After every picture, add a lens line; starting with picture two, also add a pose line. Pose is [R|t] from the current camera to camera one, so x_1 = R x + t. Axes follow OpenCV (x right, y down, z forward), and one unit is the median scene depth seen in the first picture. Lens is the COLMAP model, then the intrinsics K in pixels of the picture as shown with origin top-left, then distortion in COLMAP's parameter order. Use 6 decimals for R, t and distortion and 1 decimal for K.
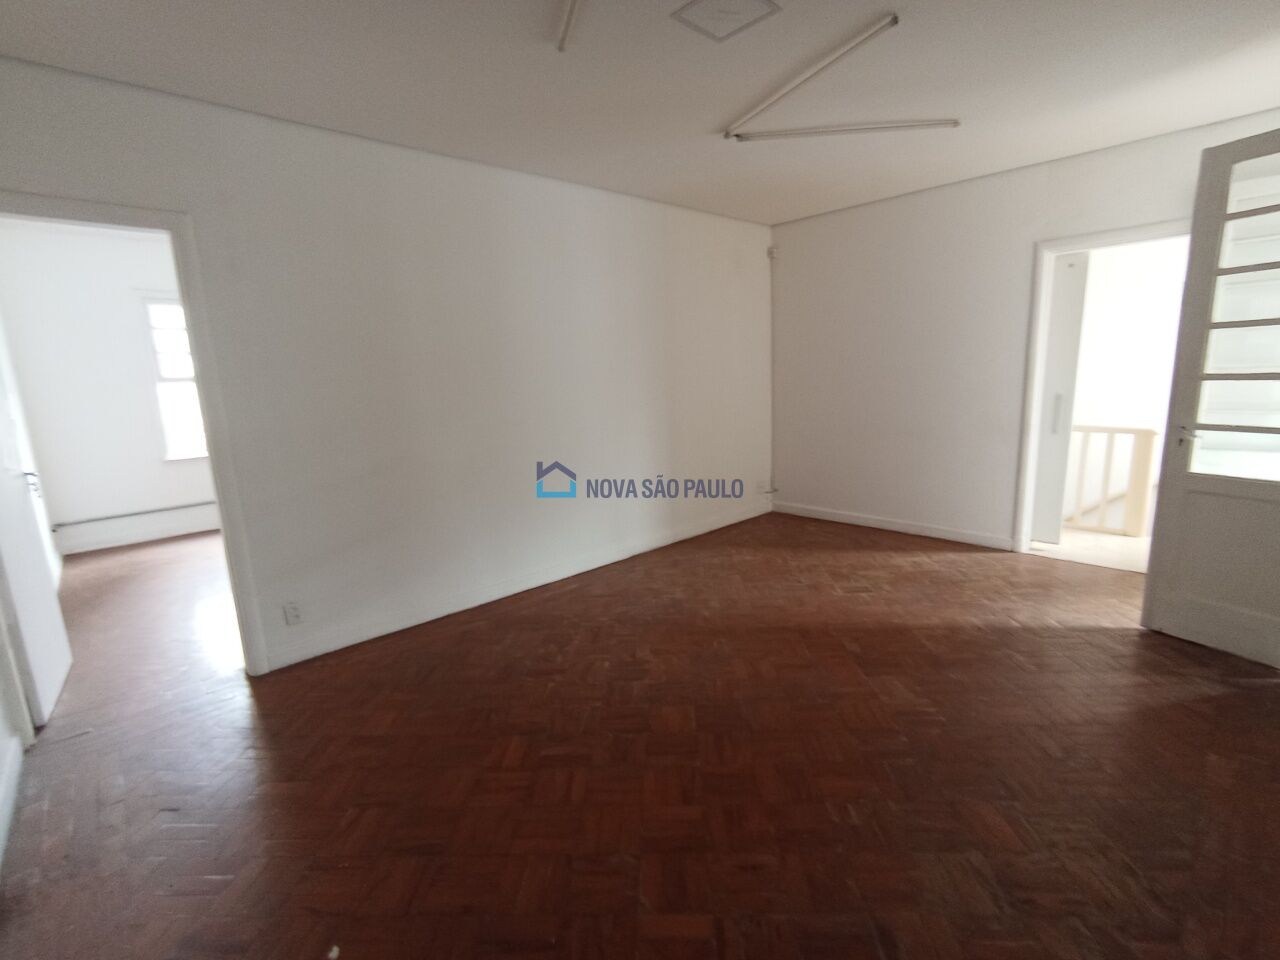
lens RADIAL K [[587.0, 0, 640.4], [0, 587.0, 481.1], [0, 0, 1]] dist [-0.003270, 0.000822]
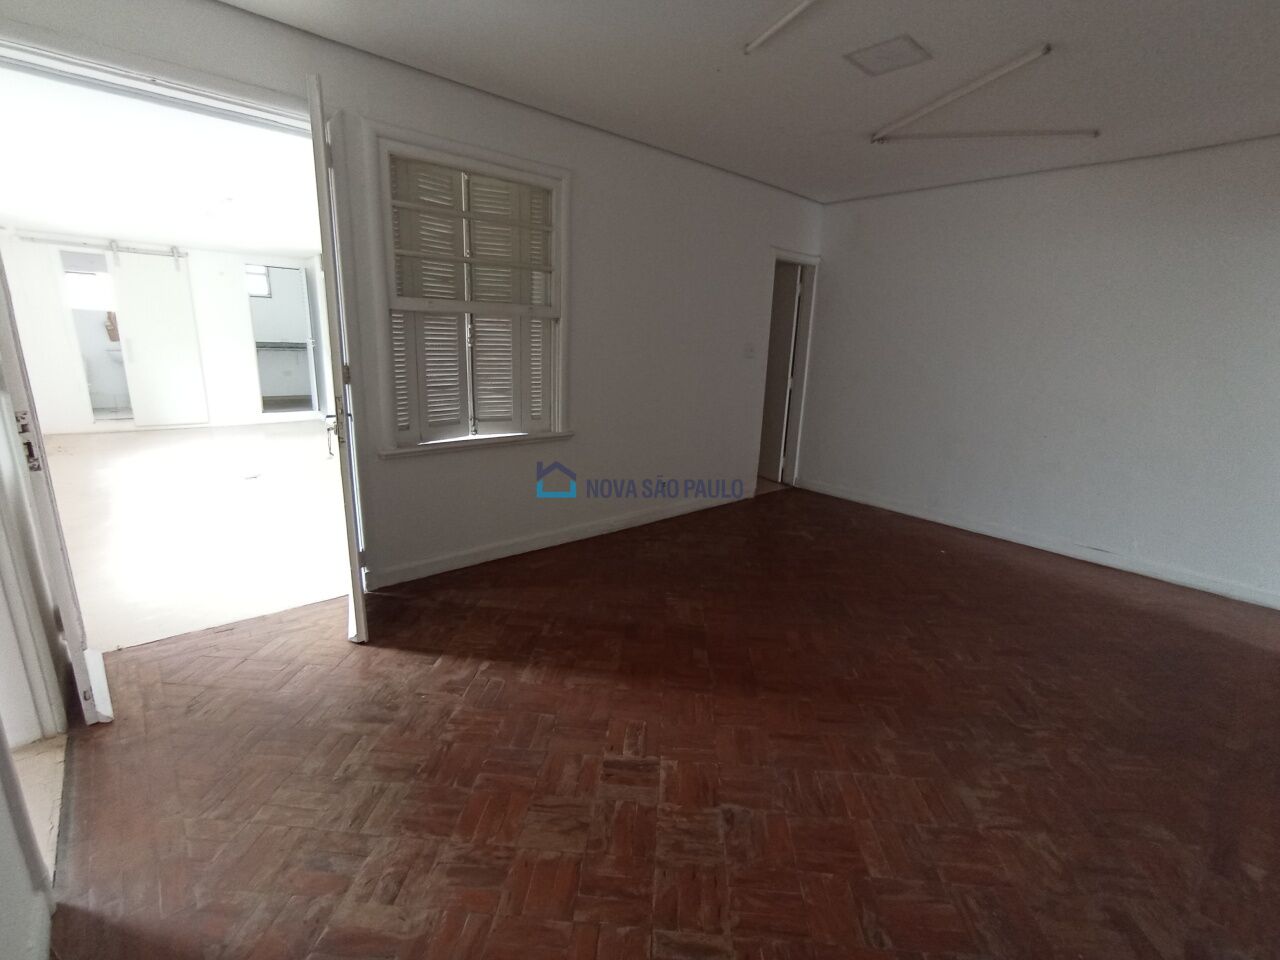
lens RADIAL K [[587.0, 0, 641.8], [0, 587.0, 482.0], [0, 0, 1]] dist [-0.003270, 0.000822]
pose [[-0.999734, -0.016196, 0.016412, 0.355645], [-0.007559, 0.902652, 0.430304, -0.280371], [-0.021783, 0.430065, -0.902535, 1.375243]]
